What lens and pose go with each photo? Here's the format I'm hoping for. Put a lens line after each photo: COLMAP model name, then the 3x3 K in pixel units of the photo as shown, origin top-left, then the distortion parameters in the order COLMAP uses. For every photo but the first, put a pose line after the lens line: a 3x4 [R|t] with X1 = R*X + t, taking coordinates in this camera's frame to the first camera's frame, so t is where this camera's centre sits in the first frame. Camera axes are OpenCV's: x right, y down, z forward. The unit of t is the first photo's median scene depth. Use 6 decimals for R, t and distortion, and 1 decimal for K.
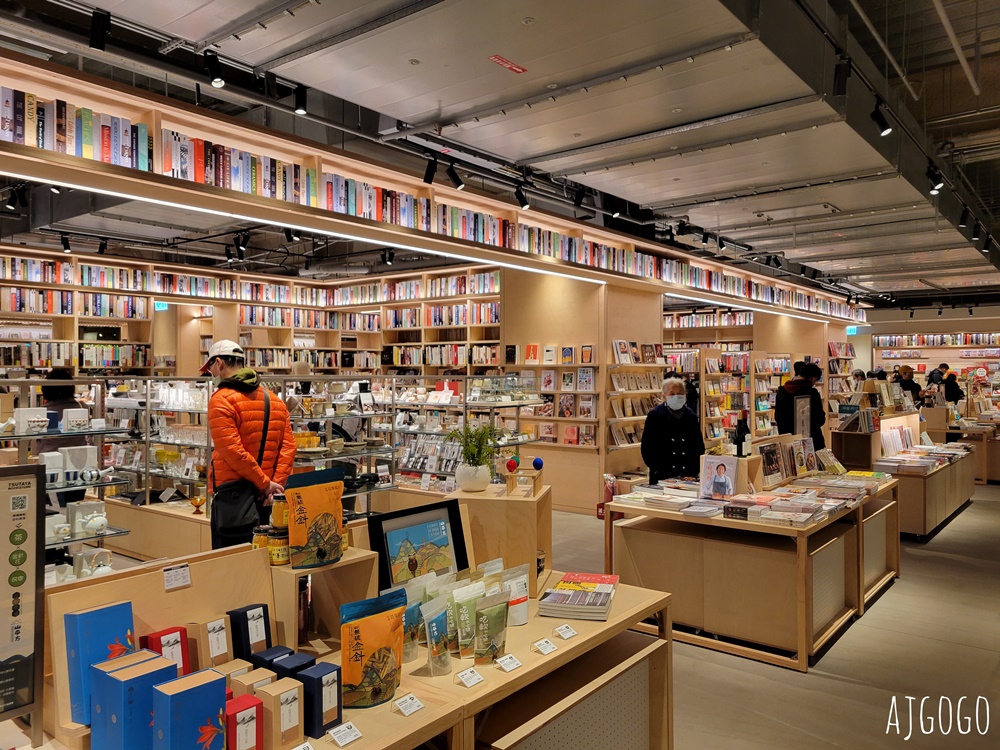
lens RADIAL K [[750.9, 0, 492.7], [0, 750.9, 370.6], [0, 0, 1]] dist [0.051250, -0.016043]
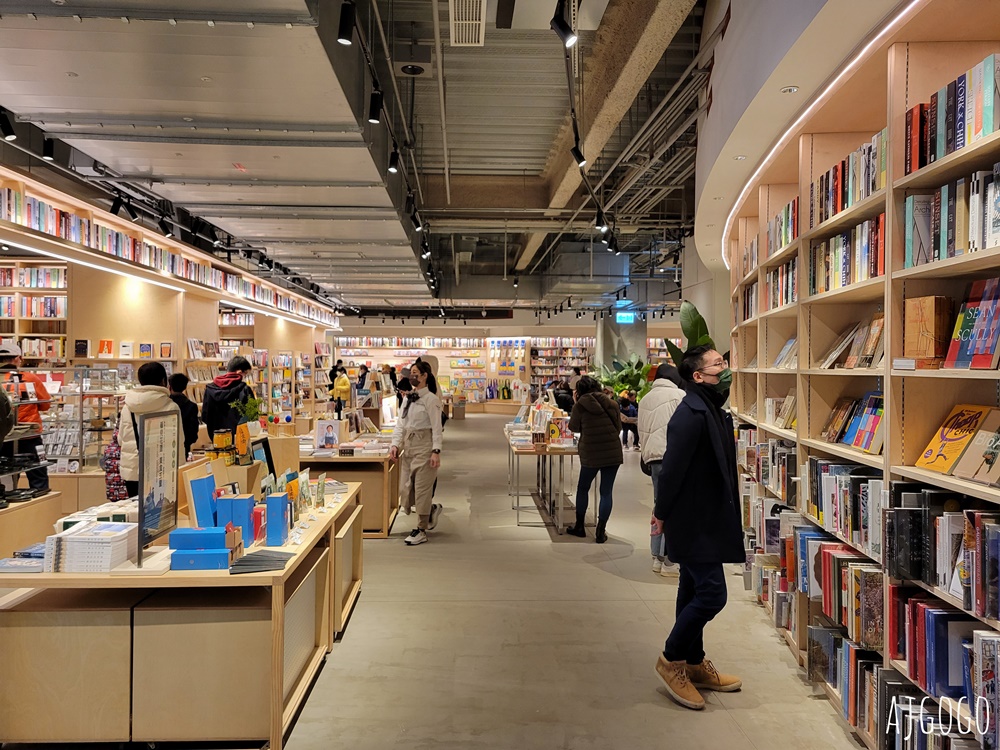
lens RADIAL K [[750.9, 0, 499.5], [0, 750.9, 372.2], [0, 0, 1]] dist [0.051250, -0.016043]
pose [[0.751029, 0.000761, 0.660269, -0.258441], [-0.007363, 0.999947, 0.007222, 0.000133], [-0.660228, -0.010285, 0.750995, -0.223649]]
